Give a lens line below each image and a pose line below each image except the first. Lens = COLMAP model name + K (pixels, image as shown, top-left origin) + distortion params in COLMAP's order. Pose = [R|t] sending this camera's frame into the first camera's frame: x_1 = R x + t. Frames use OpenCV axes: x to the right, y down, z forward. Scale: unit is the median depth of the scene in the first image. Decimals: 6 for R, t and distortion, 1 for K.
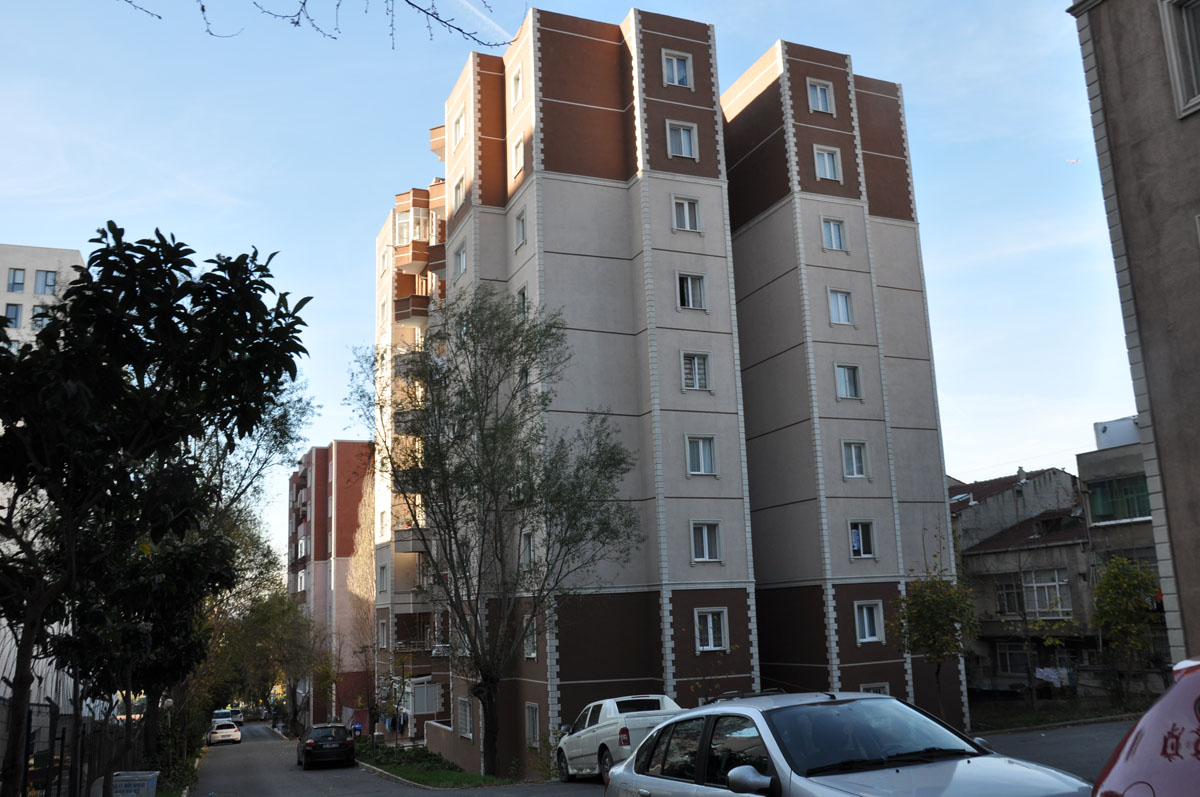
lens RADIAL K [[975.5, 0, 604.1], [0, 975.5, 405.8], [0, 0, 1]] dist [-0.136862, 0.131351]
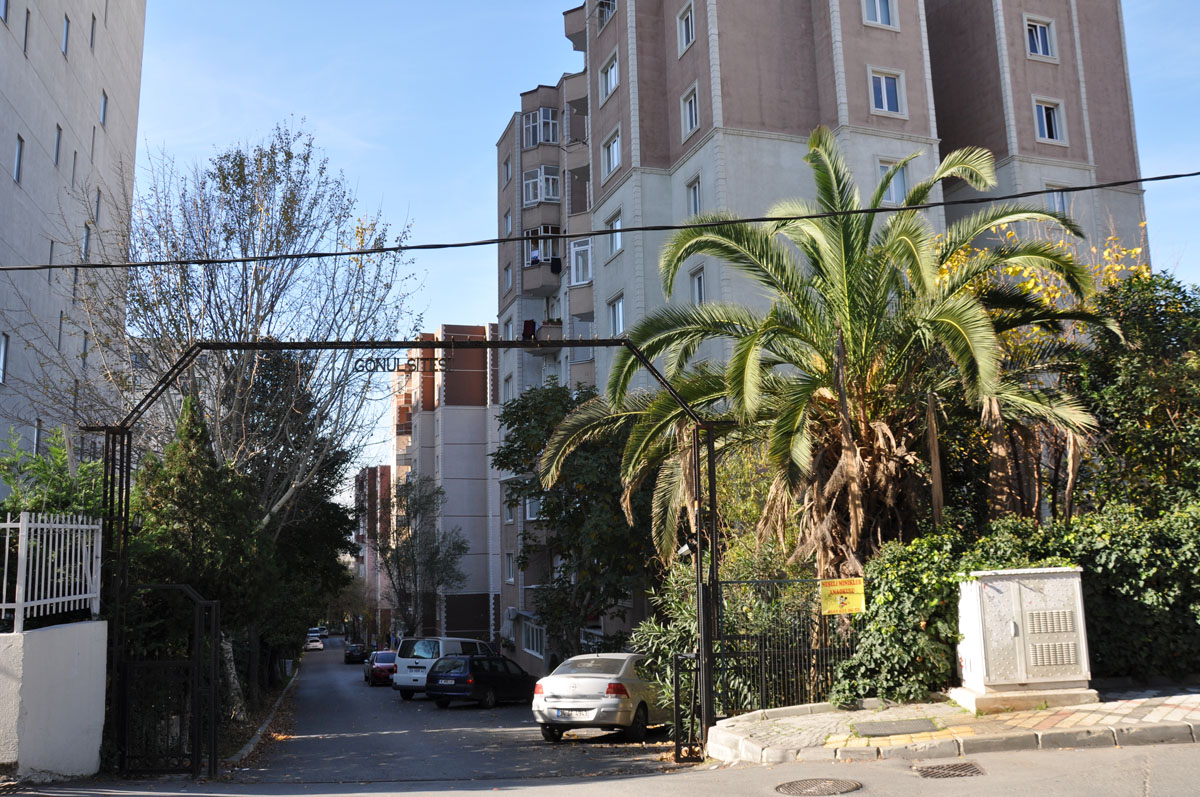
lens RADIAL K [[975.5, 0, 604.1], [0, 975.5, 405.8], [0, 0, 1]] dist [-0.136862, 0.131351]
pose [[0.996360, 0.009392, -0.084732, 0.477151], [-0.002062, 0.996277, 0.086180, -0.423180], [0.085226, -0.085692, 0.992670, -1.150977]]
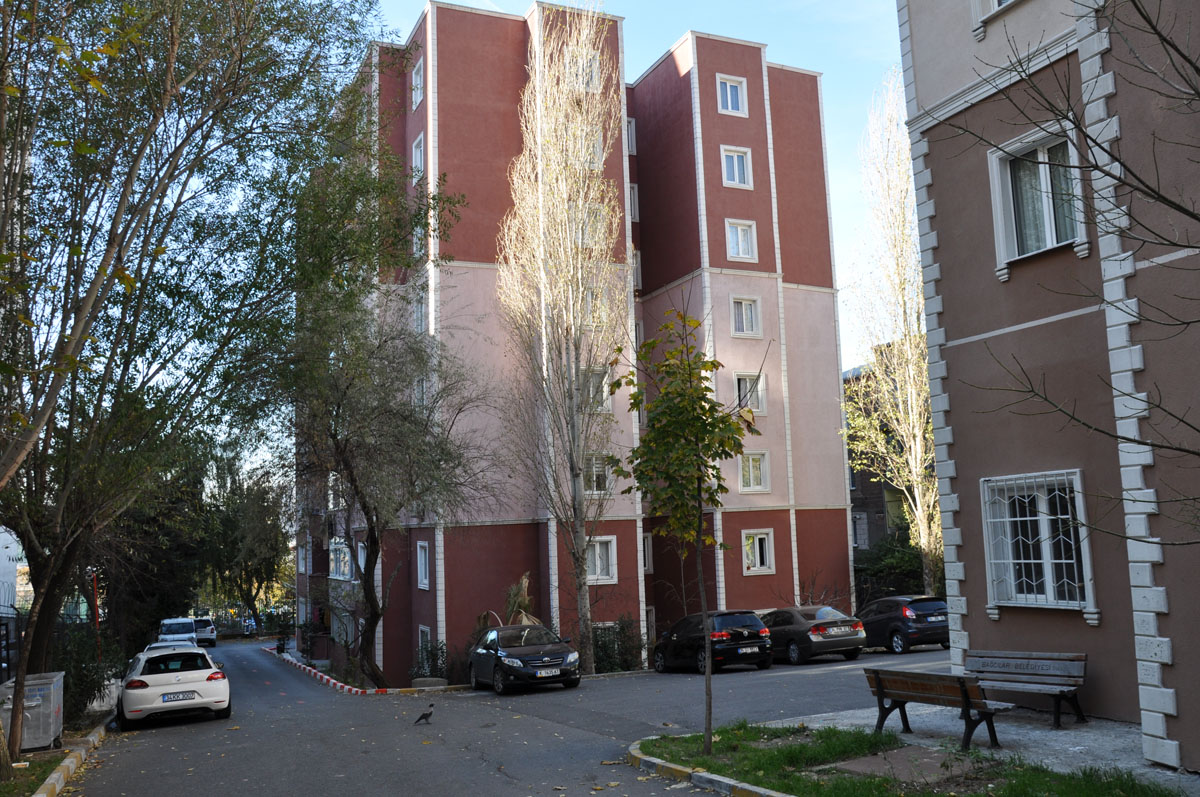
lens RADIAL K [[975.5, 0, 604.1], [0, 975.5, 405.8], [0, 0, 1]] dist [-0.136862, 0.131351]
pose [[0.999196, 0.013534, 0.037733, -0.450730], [-0.016536, 0.996625, 0.080405, 0.377606], [-0.036517, -0.080965, 0.996048, 1.145616]]
